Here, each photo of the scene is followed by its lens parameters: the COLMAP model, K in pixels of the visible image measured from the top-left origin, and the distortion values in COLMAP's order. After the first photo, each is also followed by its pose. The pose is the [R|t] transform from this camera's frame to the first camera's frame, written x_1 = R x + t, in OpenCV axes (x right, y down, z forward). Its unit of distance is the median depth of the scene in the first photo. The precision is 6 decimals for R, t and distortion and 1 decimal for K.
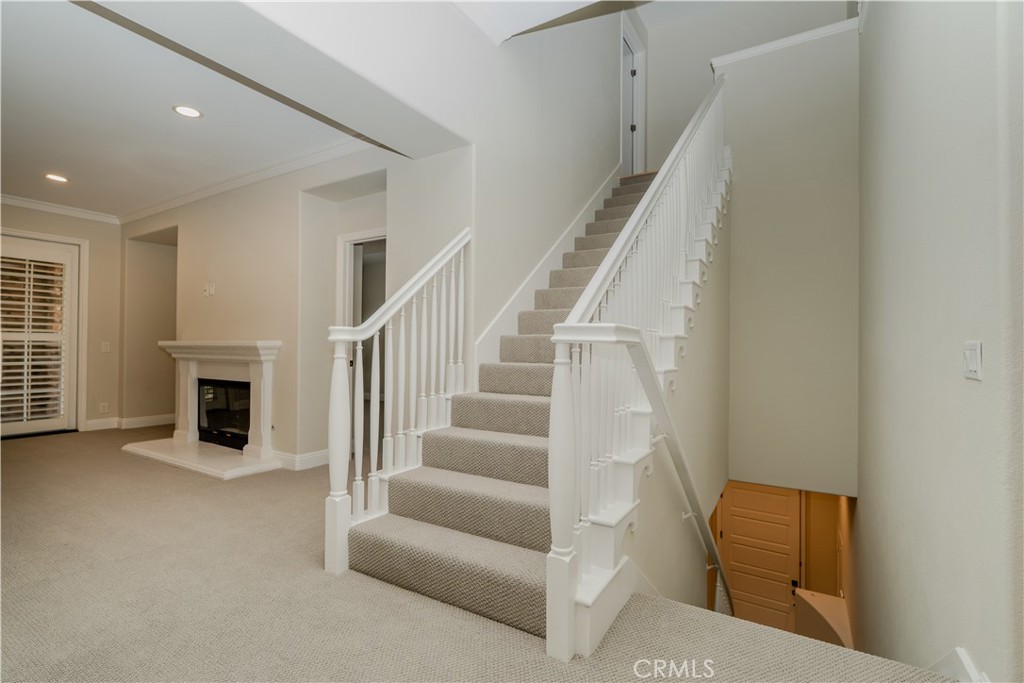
lens RADIAL K [[458.8, 0, 513.6], [0, 458.8, 337.6], [0, 0, 1]] dist [-0.001974, 0.002480]
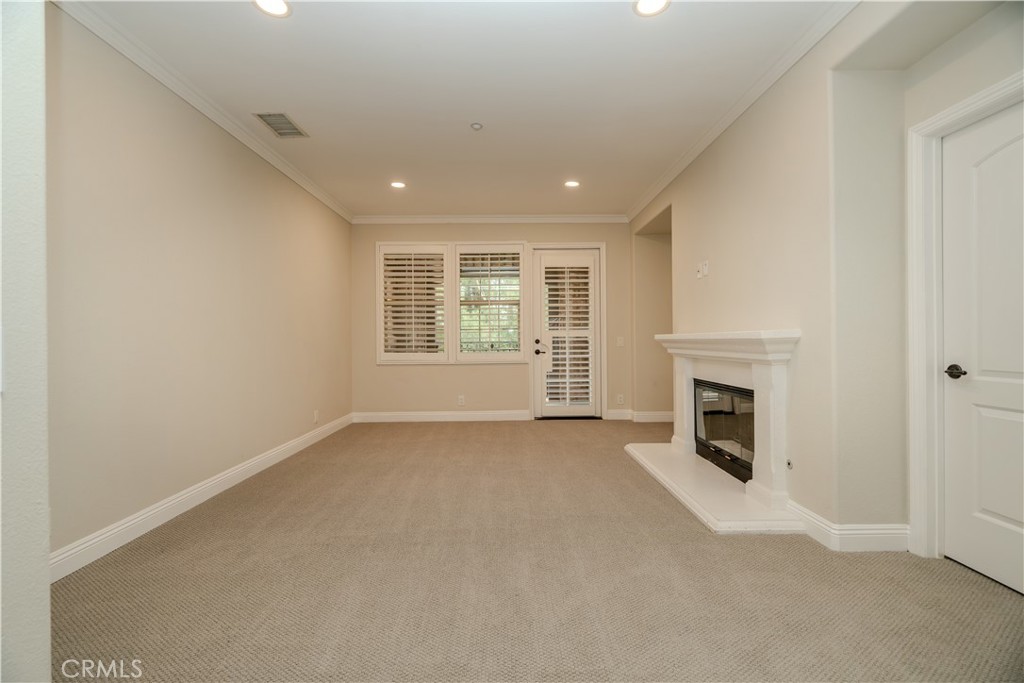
lens RADIAL K [[458.8, 0, 511.7], [0, 458.8, 339.2], [0, 0, 1]] dist [-0.001974, 0.002480]
pose [[0.527334, -0.009879, -0.849601, -0.149295], [0.020412, 0.999791, 0.001043, 0.009289], [0.849413, -0.017892, 0.527425, 0.273708]]
